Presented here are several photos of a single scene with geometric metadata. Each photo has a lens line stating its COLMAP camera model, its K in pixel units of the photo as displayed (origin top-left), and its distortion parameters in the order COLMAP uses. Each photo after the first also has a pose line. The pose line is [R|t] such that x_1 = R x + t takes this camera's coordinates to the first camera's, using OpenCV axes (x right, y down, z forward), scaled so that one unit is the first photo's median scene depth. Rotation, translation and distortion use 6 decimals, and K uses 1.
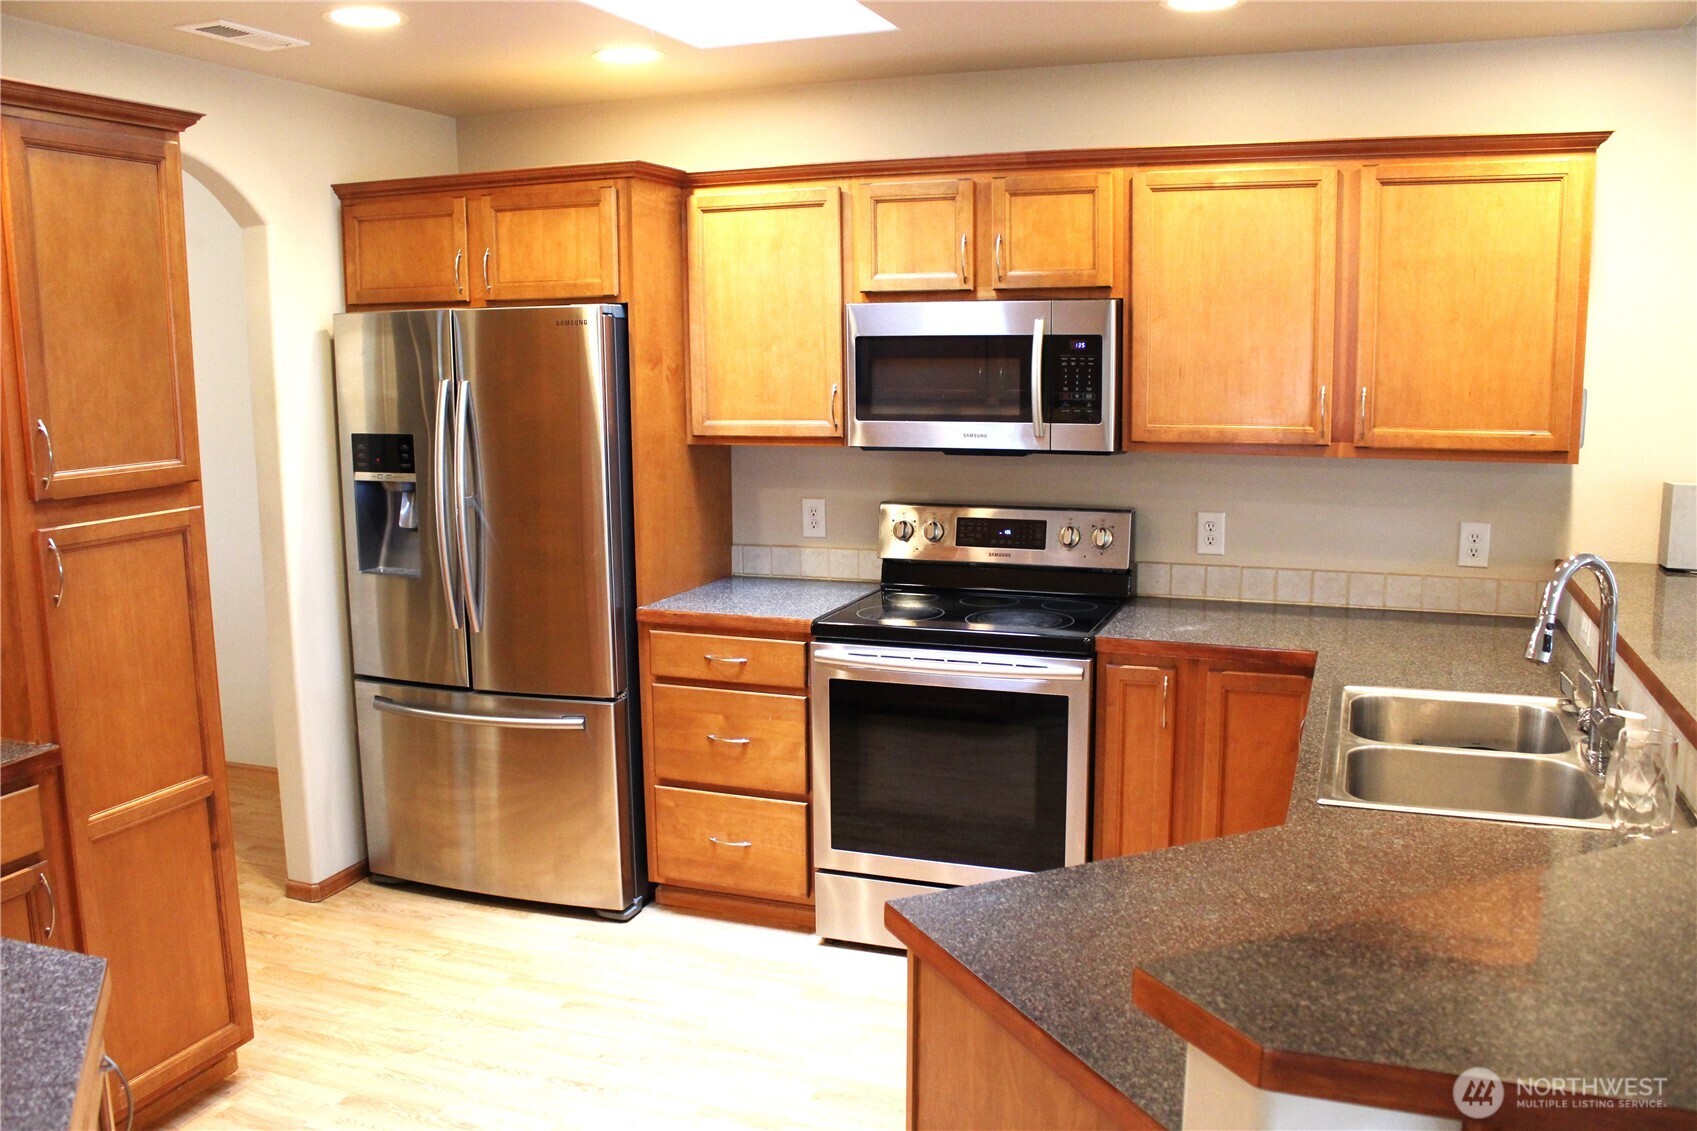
lens RADIAL K [[1409.8, 0, 854.9], [0, 1409.8, 572.2], [0, 0, 1]] dist [-0.167156, 0.130989]
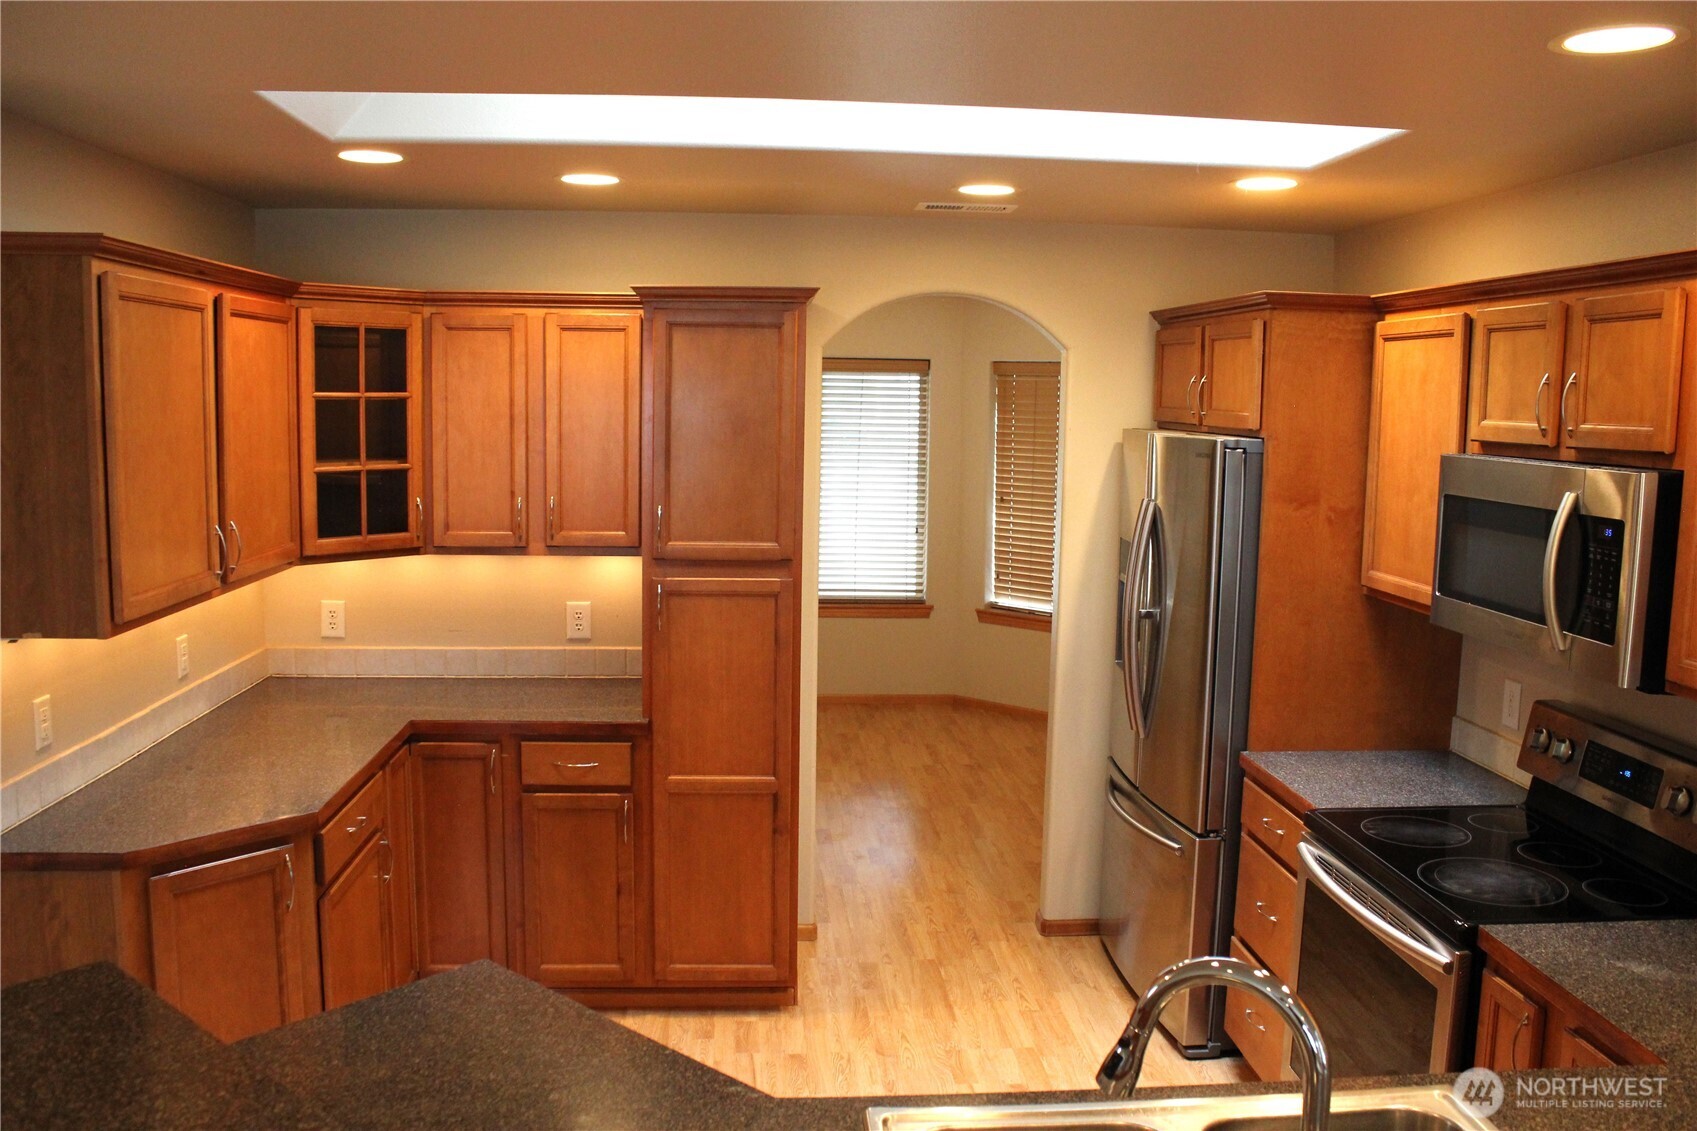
lens RADIAL K [[1409.8, 0, 854.9], [0, 1409.8, 572.2], [0, 0, 1]] dist [-0.167156, 0.130989]
pose [[0.419008, 0.130725, -0.898523, 0.608542], [-0.167517, 0.983724, 0.065003, -0.120004], [0.892396, 0.123281, 0.434087, 0.350921]]
